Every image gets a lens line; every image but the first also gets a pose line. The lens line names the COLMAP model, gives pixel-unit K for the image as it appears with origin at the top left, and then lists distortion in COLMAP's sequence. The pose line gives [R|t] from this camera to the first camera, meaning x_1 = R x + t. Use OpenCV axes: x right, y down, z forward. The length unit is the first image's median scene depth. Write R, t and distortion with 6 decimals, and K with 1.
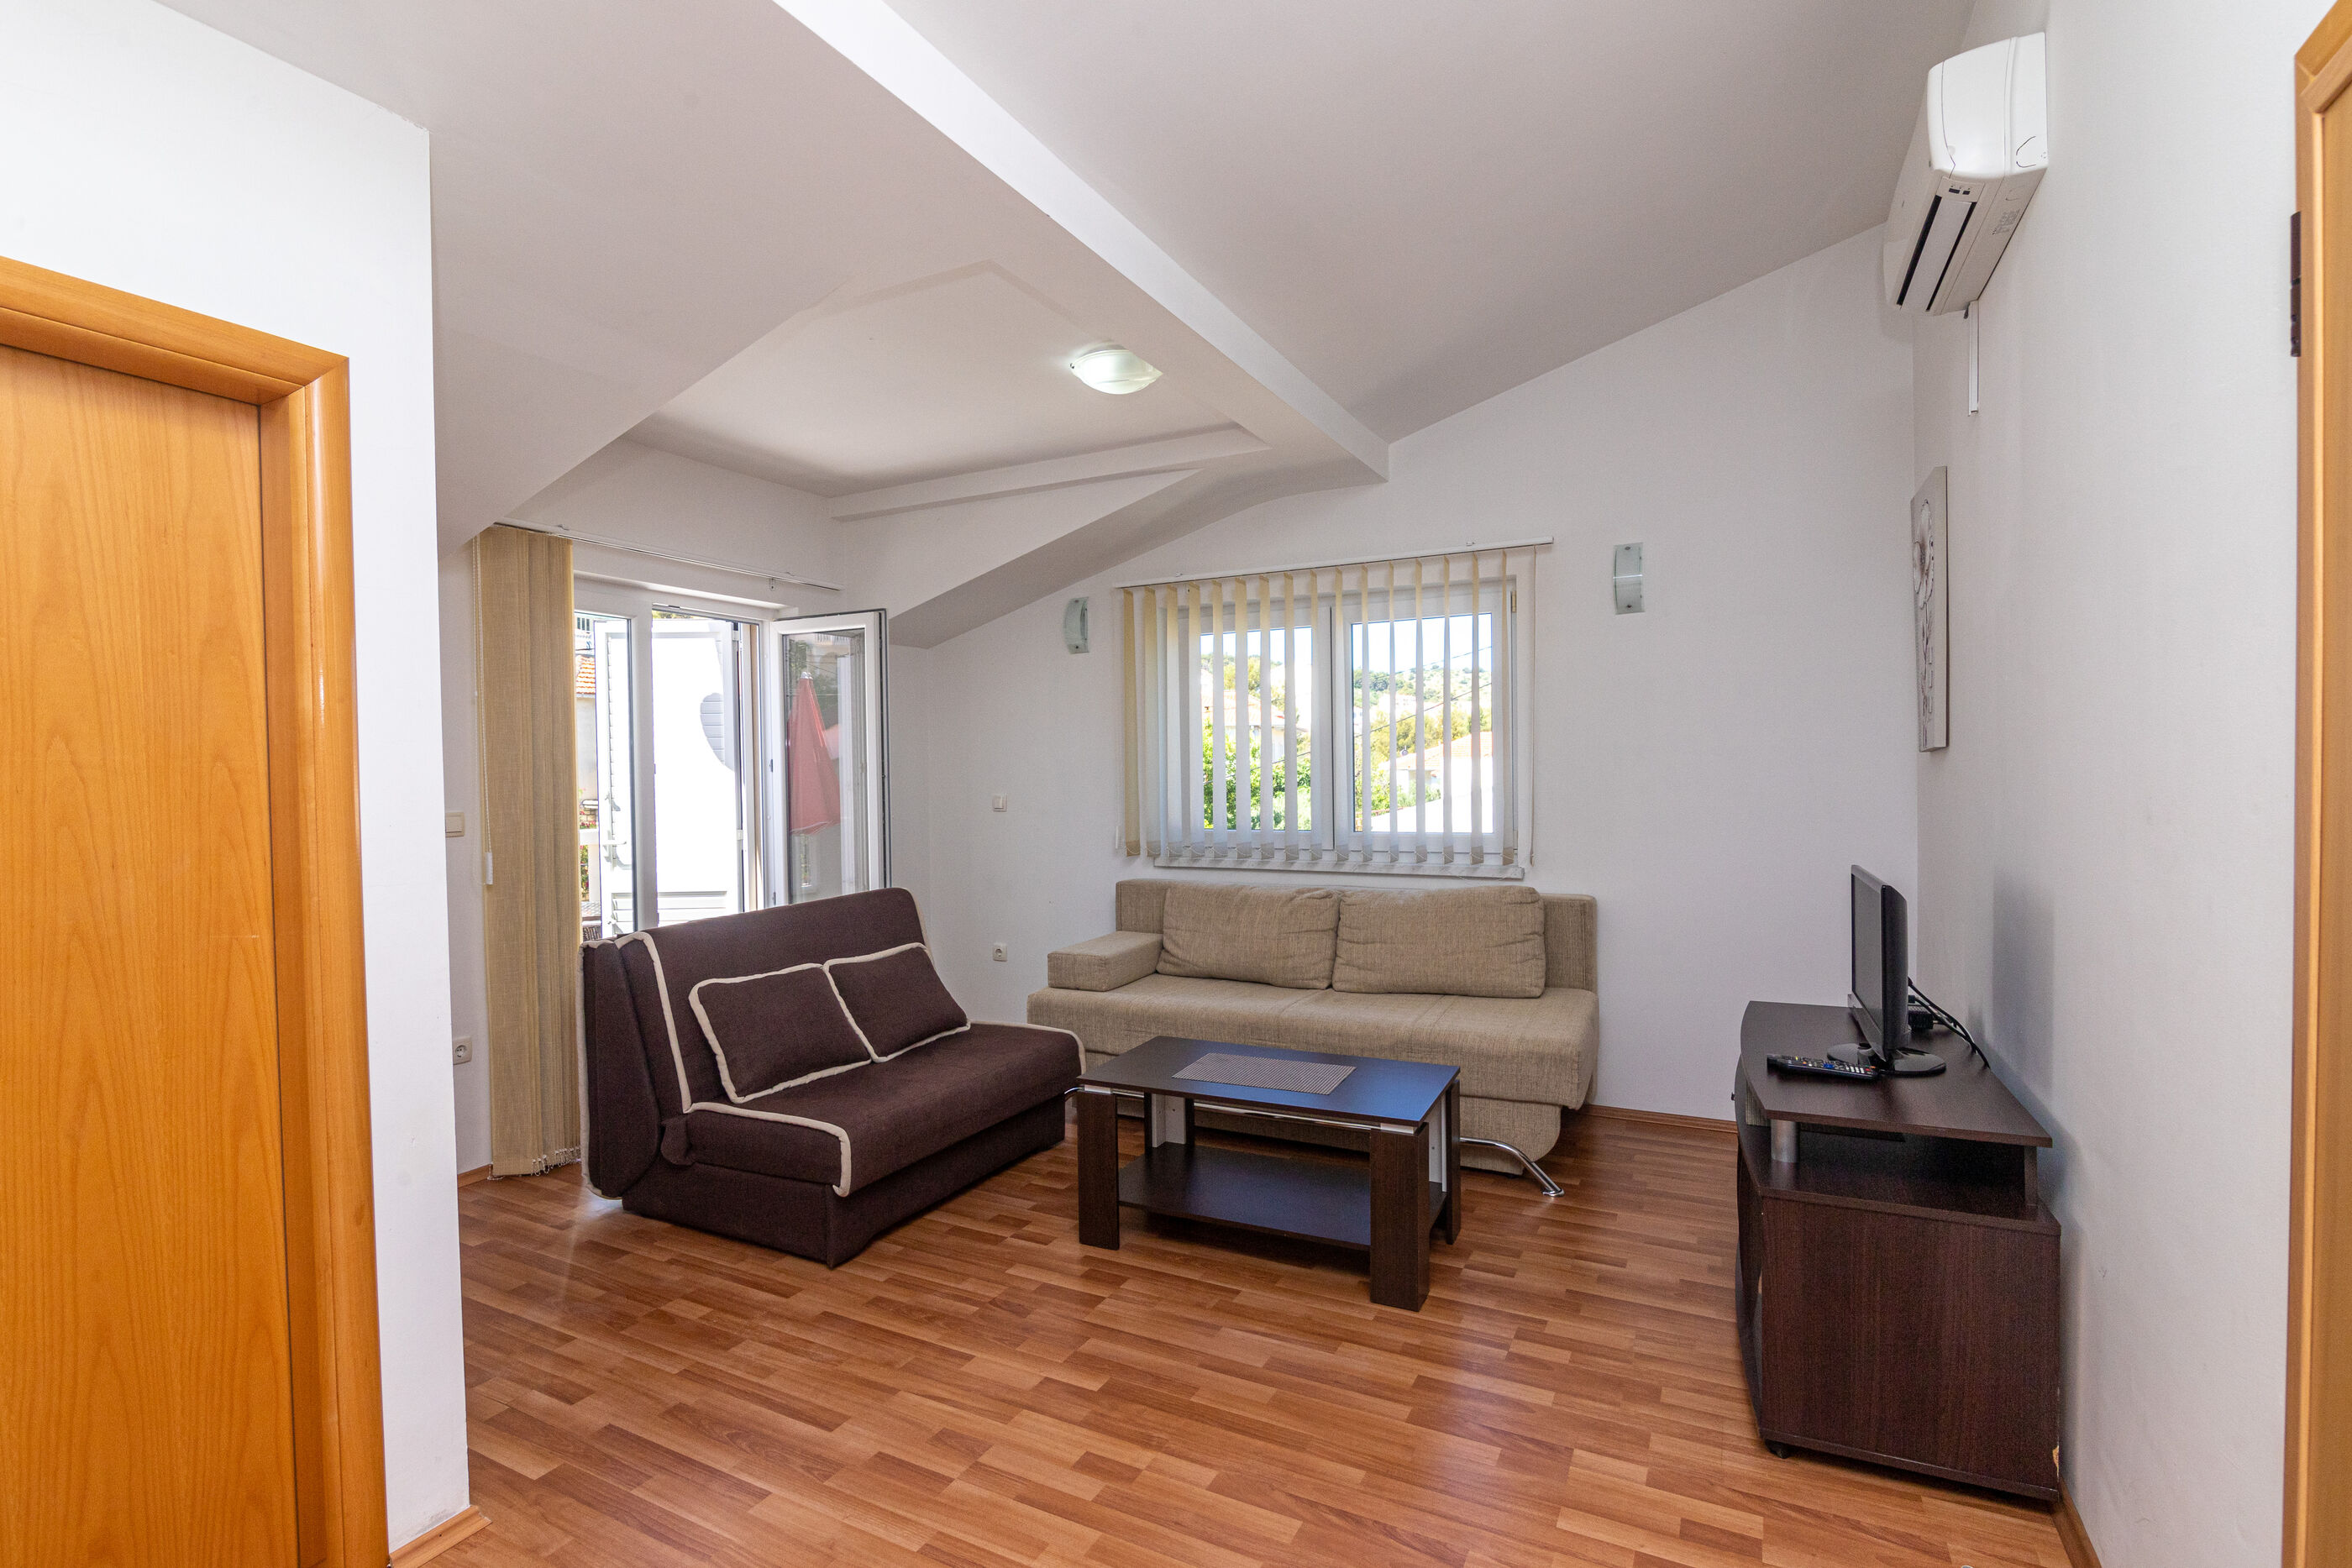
lens RADIAL K [[1142.0, 0, 1126.1], [0, 1142.0, 790.0], [0, 0, 1]] dist [-0.001587, -0.001058]
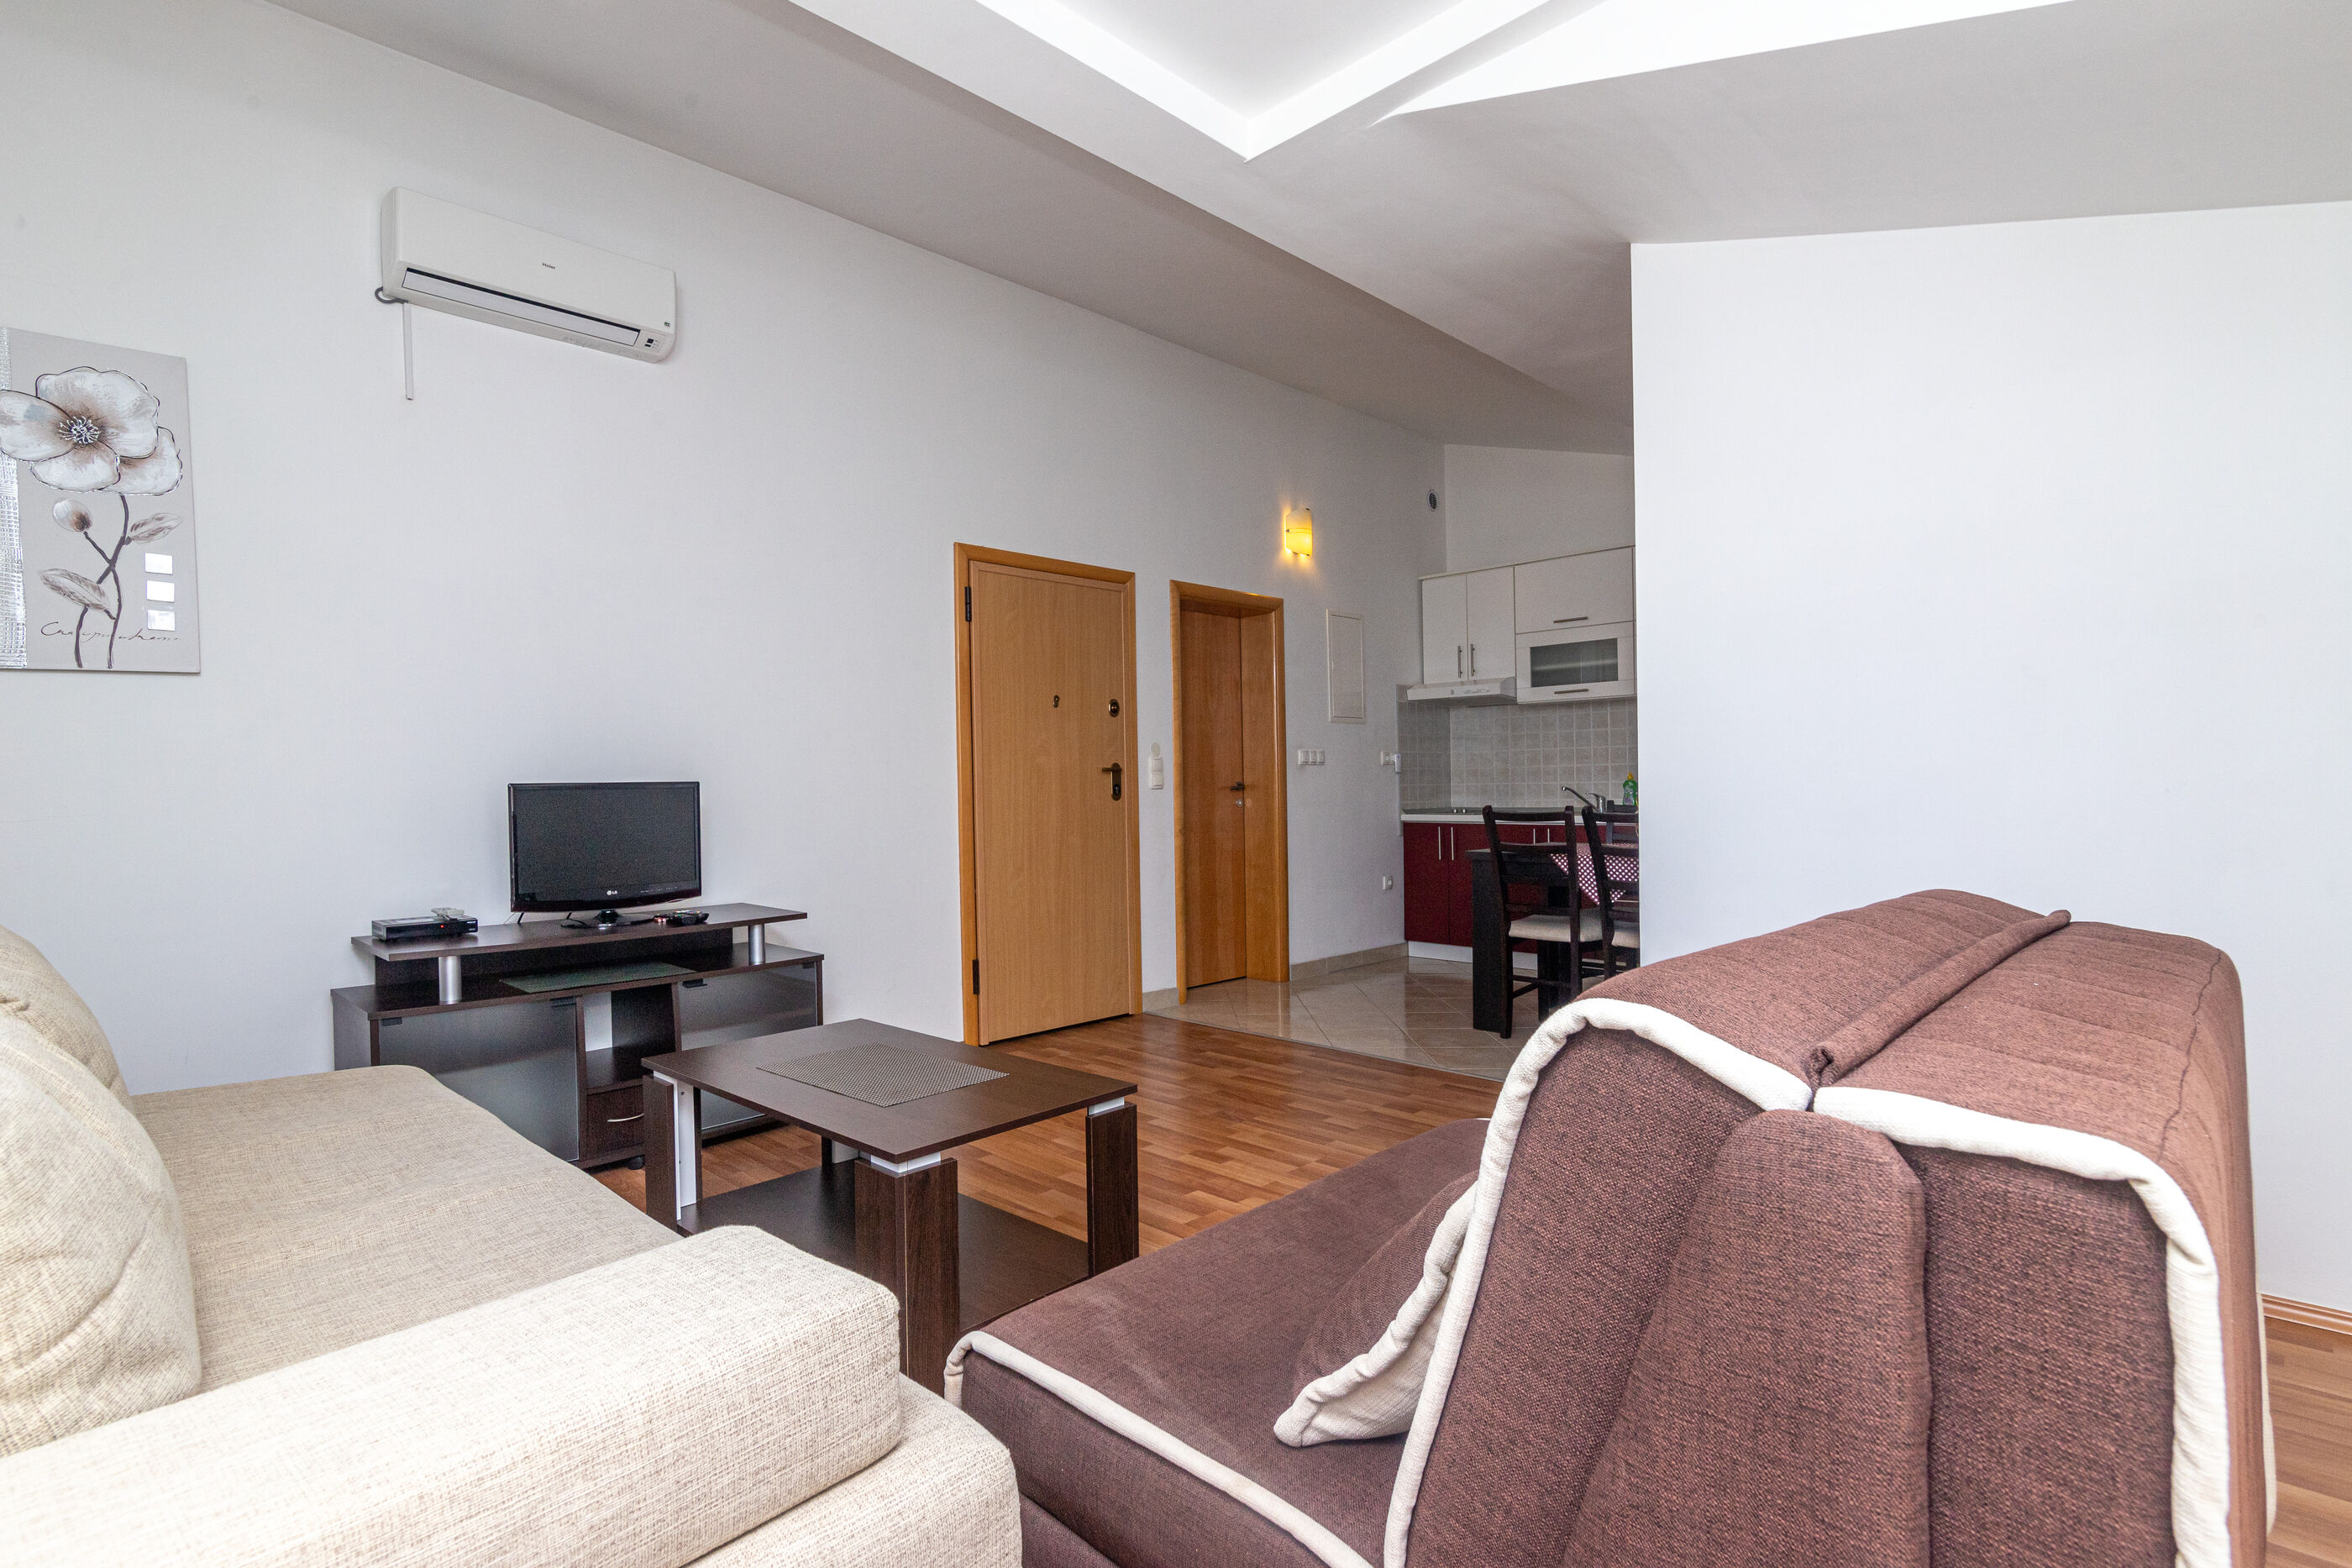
lens RADIAL K [[1105.8, 0, 1135.0], [0, 1105.8, 790.0], [0, 0, 1]] dist [-0.002846, -0.000612]
pose [[-0.956862, 0.028969, 0.289095, -0.307058], [0.035078, 0.999257, 0.015972, 0.084371], [-0.288418, 0.025424, -0.957167, 2.097267]]
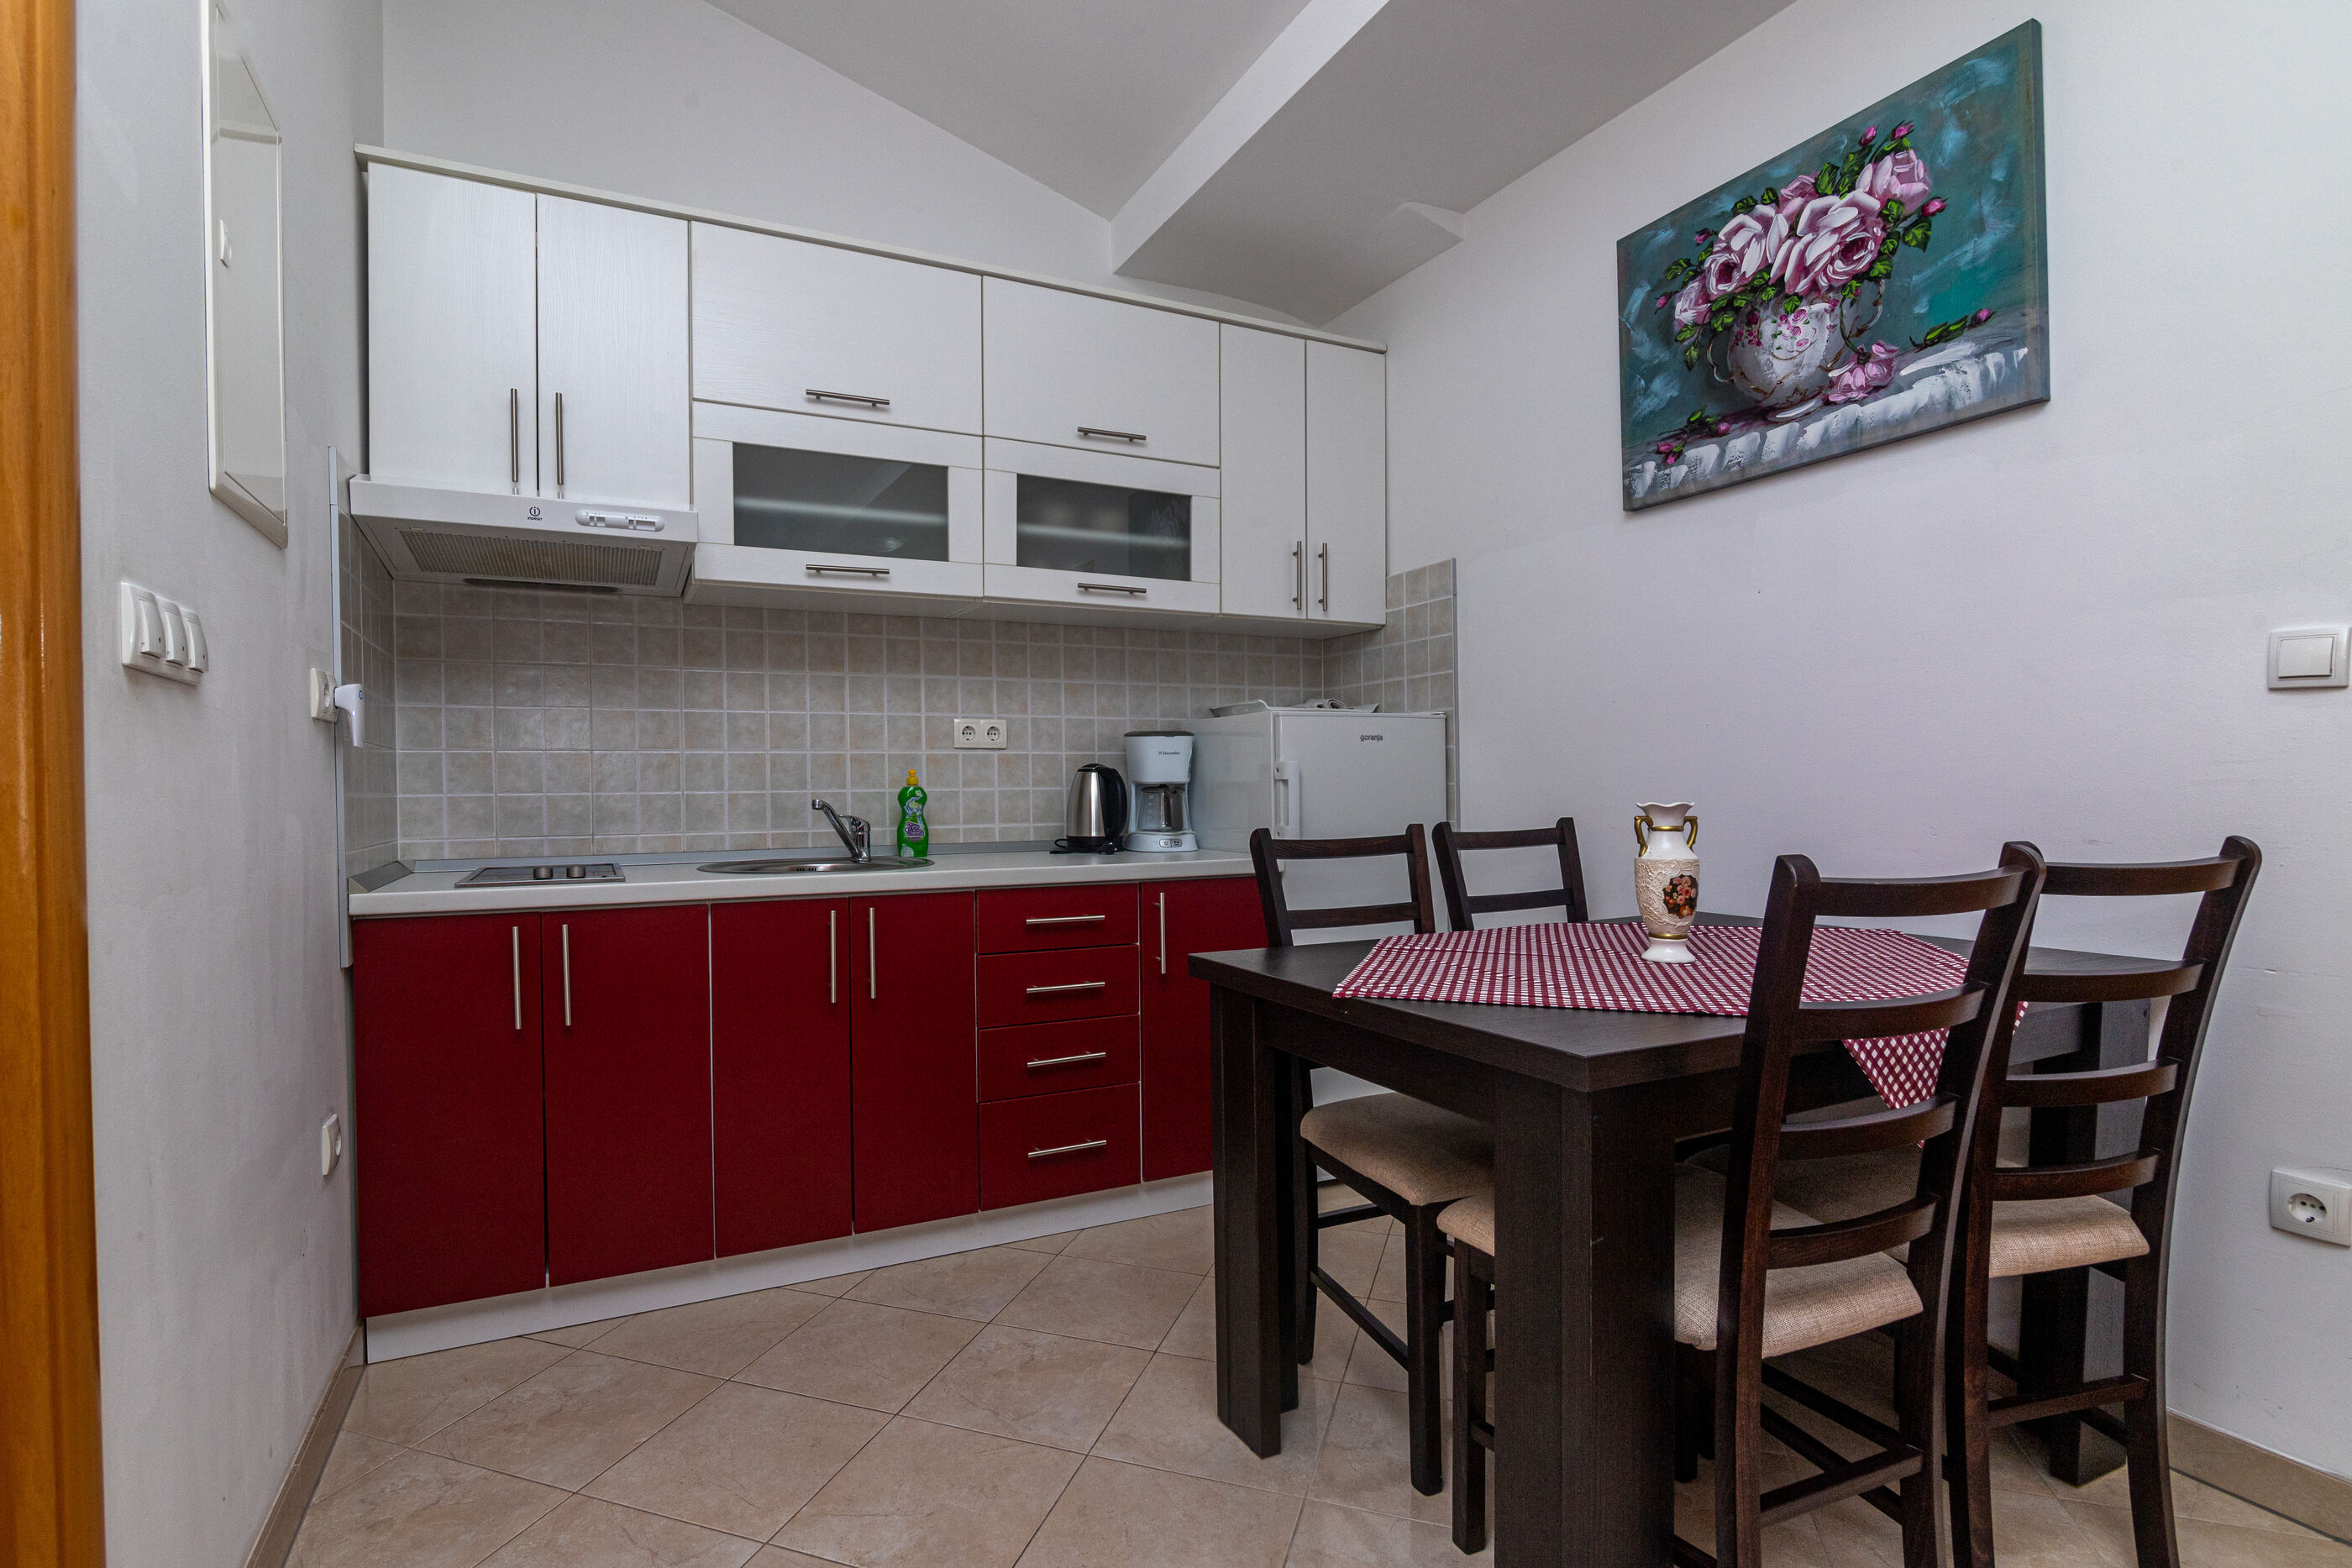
lens RADIAL K [[1142.0, 0, 1126.1], [0, 1142.0, 790.0], [0, 0, 1]] dist [-0.001587, -0.001058]
pose [[-0.587933, 0.019501, -0.808674, 0.186493], [0.005321, 0.999781, 0.020241, 0.122128], [0.808892, 0.007597, -0.587908, 0.246264]]
